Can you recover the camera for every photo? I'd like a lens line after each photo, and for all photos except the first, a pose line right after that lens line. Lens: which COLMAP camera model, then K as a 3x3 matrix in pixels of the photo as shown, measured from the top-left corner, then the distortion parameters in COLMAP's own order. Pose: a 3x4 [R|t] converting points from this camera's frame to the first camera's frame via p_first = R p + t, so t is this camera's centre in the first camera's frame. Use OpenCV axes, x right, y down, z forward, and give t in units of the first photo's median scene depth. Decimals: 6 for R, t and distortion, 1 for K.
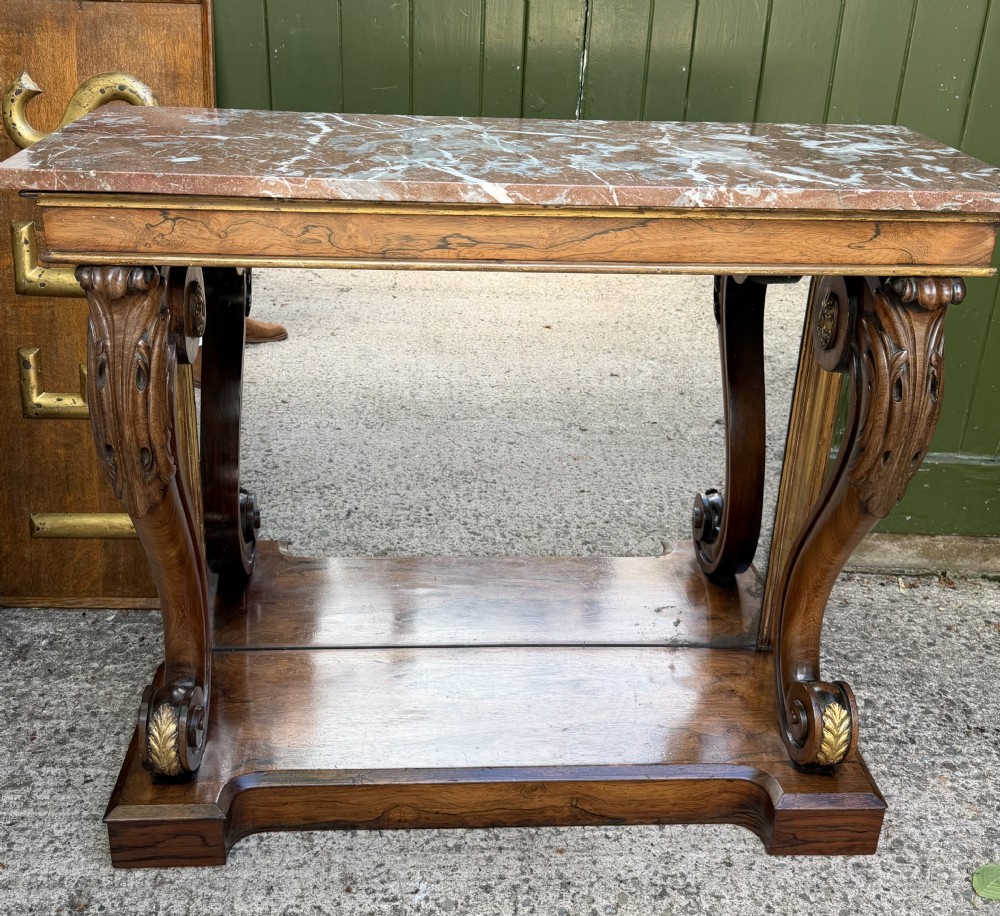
lens RADIAL K [[1046.0, 0, 480.3], [0, 1046.0, 360.0], [0, 0, 1]] dist [0.009143, -0.010605]
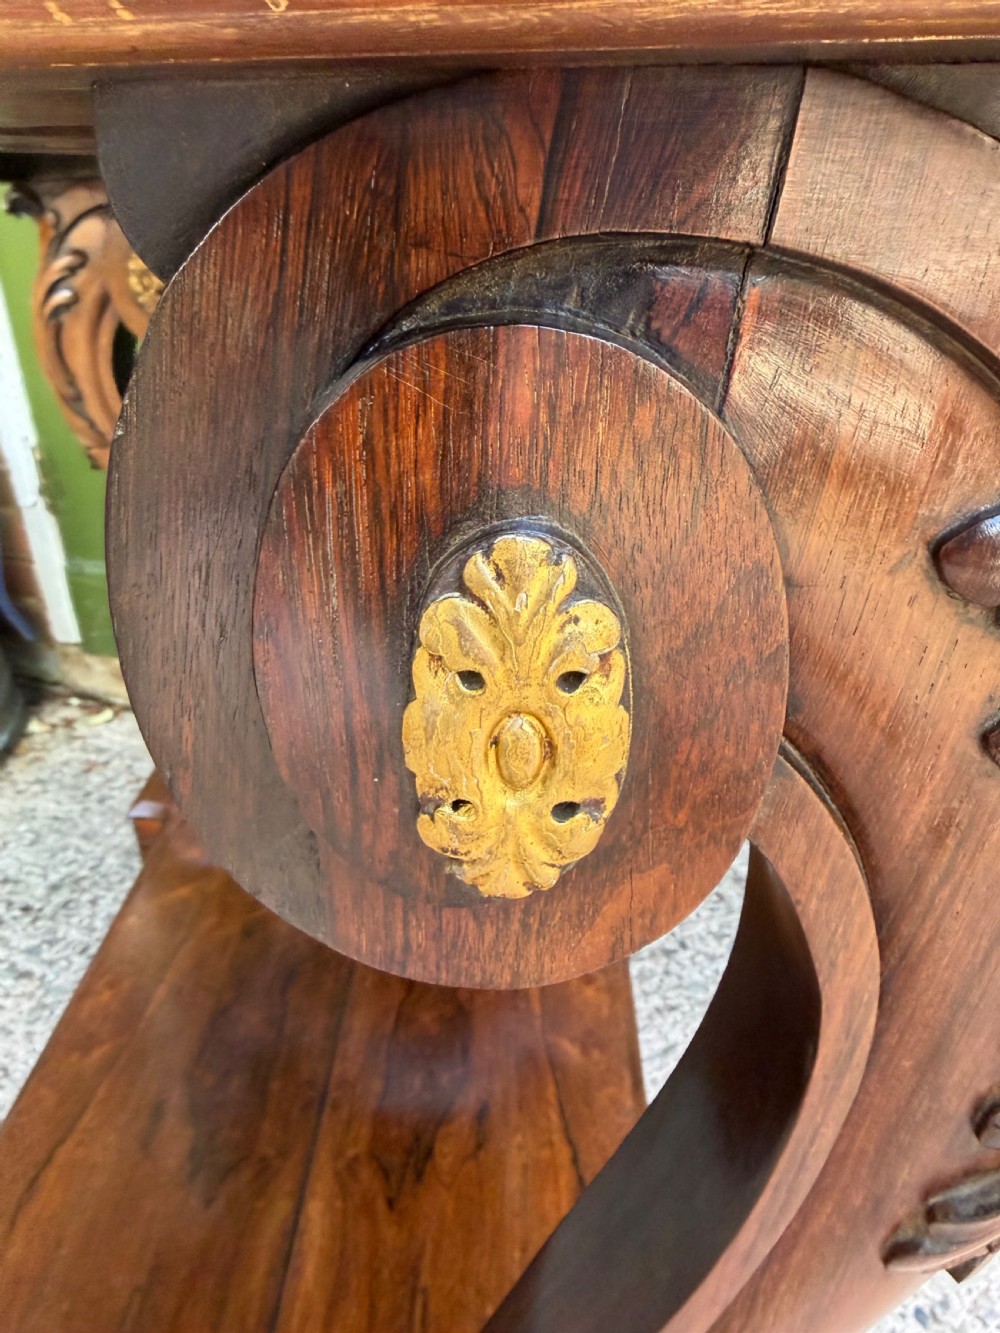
lens RADIAL K [[965.8, 0, 489.0], [0, 965.8, 594.7], [0, 0, 1]] dist [-0.001501, 0.004104]
pose [[0.942069, -0.195601, 0.272482, 0.157061], [0.185620, 0.980651, 0.062205, 0.062021], [-0.279377, -0.008023, 0.960148, 0.414034]]
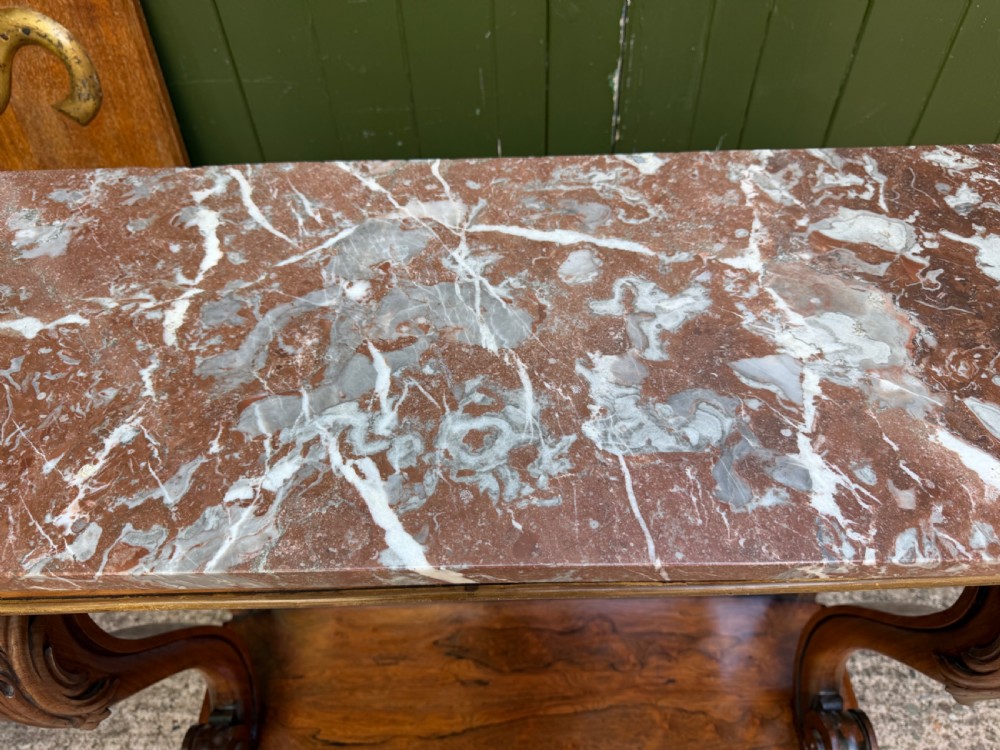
lens RADIAL K [[720.5, 0, 506.6], [0, 720.5, 376.2], [0, 0, 1]] dist [-0.010481, -0.002047]
pose [[0.997377, -0.010508, -0.071616, 0.050010], [0.041886, 0.890711, 0.452636, -0.276314], [0.059033, -0.454448, 0.888815, 0.470112]]
